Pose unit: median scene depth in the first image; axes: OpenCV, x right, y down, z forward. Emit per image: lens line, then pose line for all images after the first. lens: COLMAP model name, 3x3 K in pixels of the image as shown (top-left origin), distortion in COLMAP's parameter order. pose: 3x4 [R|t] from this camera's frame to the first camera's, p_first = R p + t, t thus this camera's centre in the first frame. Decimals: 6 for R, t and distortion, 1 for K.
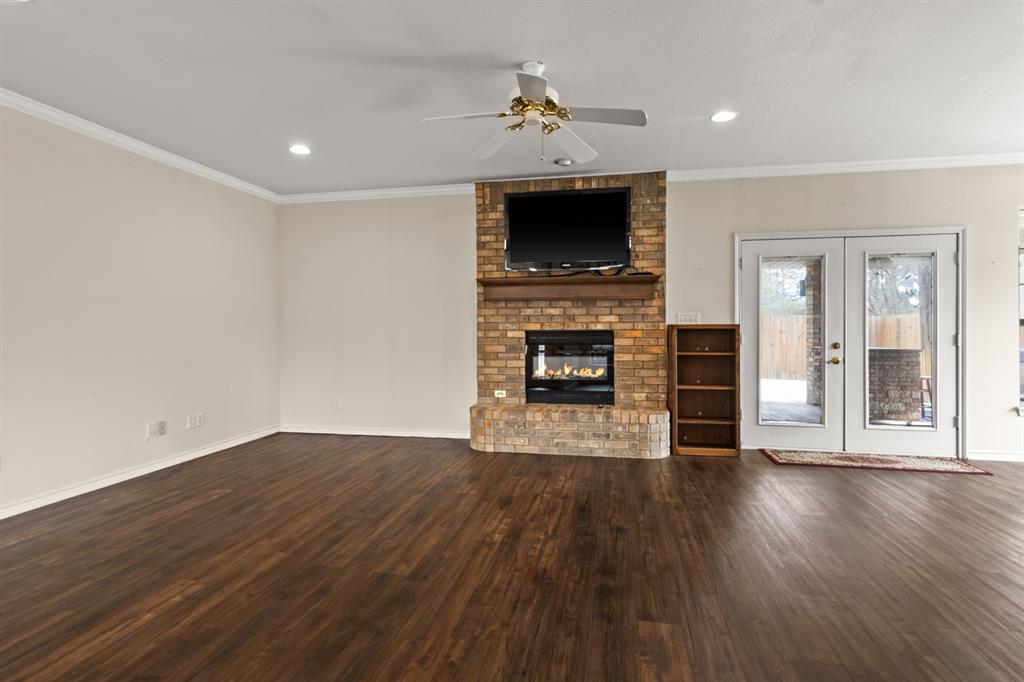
lens RADIAL K [[507.1, 0, 517.8], [0, 507.1, 327.5], [0, 0, 1]] dist [-0.001967, 0.001035]
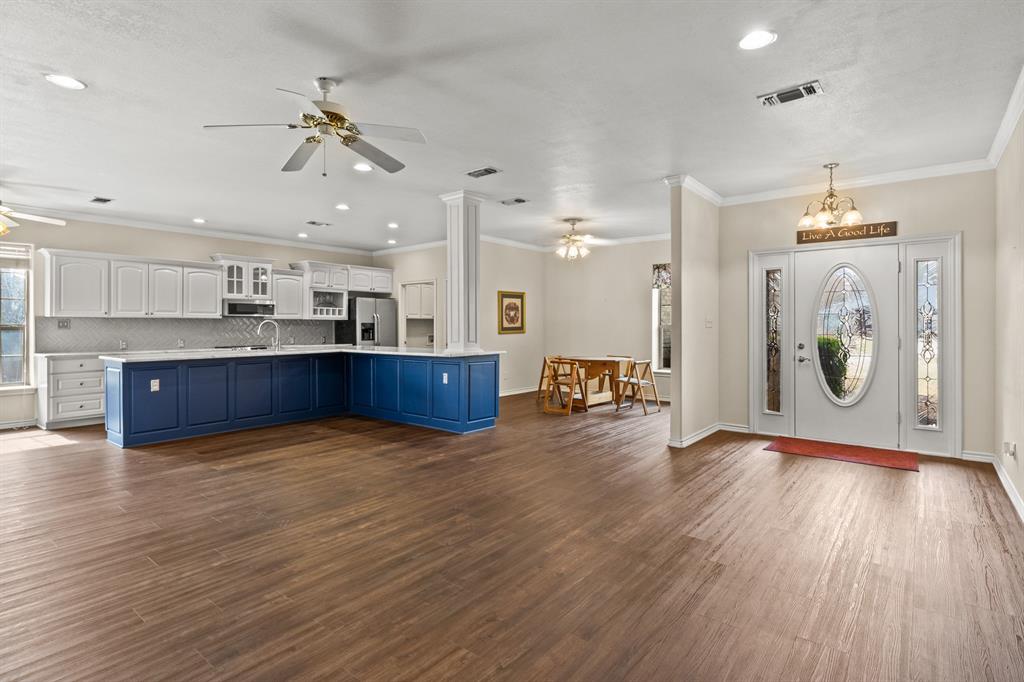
lens RADIAL K [[507.1, 0, 514.1], [0, 507.1, 326.7], [0, 0, 1]] dist [-0.001967, 0.001035]
pose [[-0.886325, 0.002391, 0.463058, -0.473173], [0.004248, 0.999987, 0.002968, -0.006908], [-0.463045, 0.004598, -0.886323, 1.038866]]
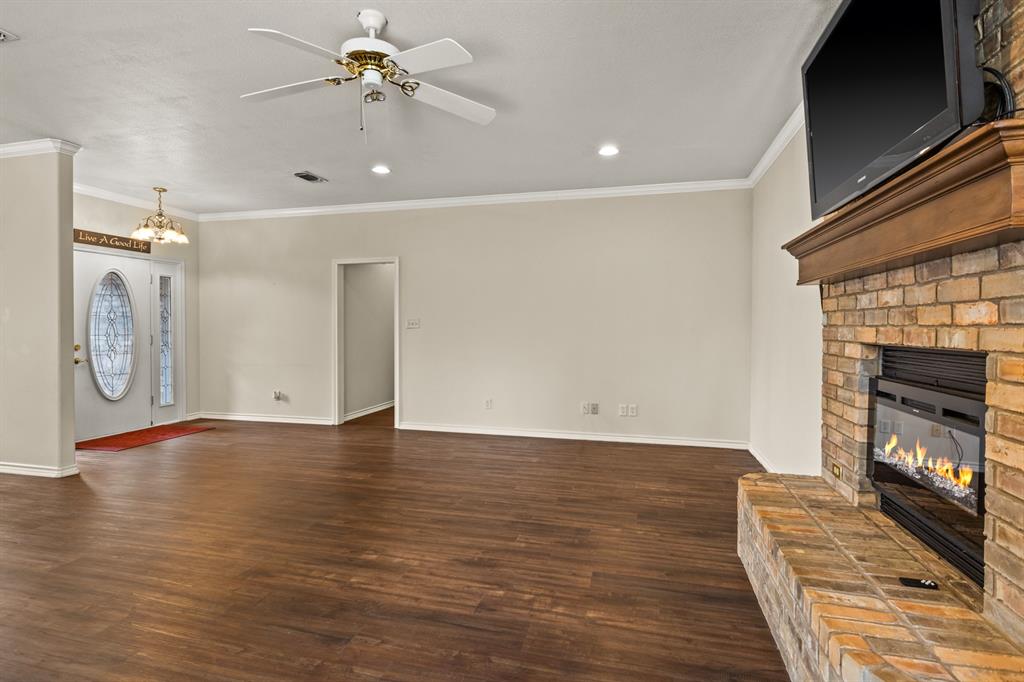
lens RADIAL K [[507.1, 0, 511.8], [0, 507.1, 332.2], [0, 0, 1]] dist [-0.001967, 0.001035]
pose [[-0.062555, 0.014392, -0.997938, 0.504955], [-0.002484, 0.999891, 0.014576, -0.010416], [0.998038, 0.003391, -0.062512, 0.759228]]
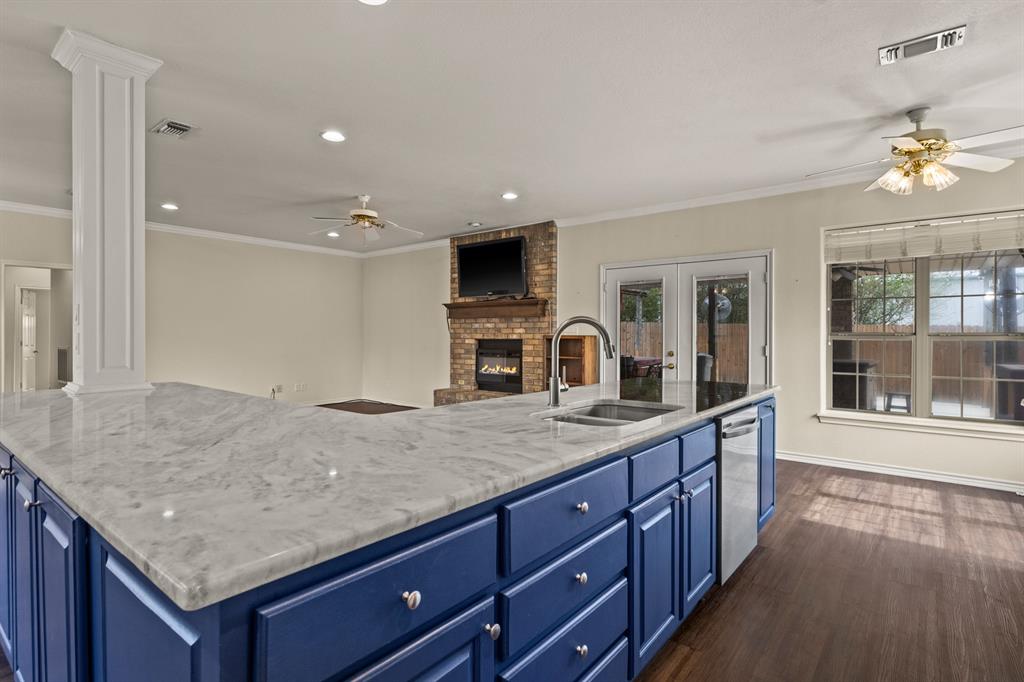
lens RADIAL K [[507.1, 0, 518.0], [0, 507.1, 334.4], [0, 0, 1]] dist [-0.001967, 0.001035]
pose [[0.888302, 0.004832, -0.459235, 0.823066], [-0.005916, 0.999982, -0.000922, -0.006624], [0.459222, 0.003536, 0.888314, -0.228117]]
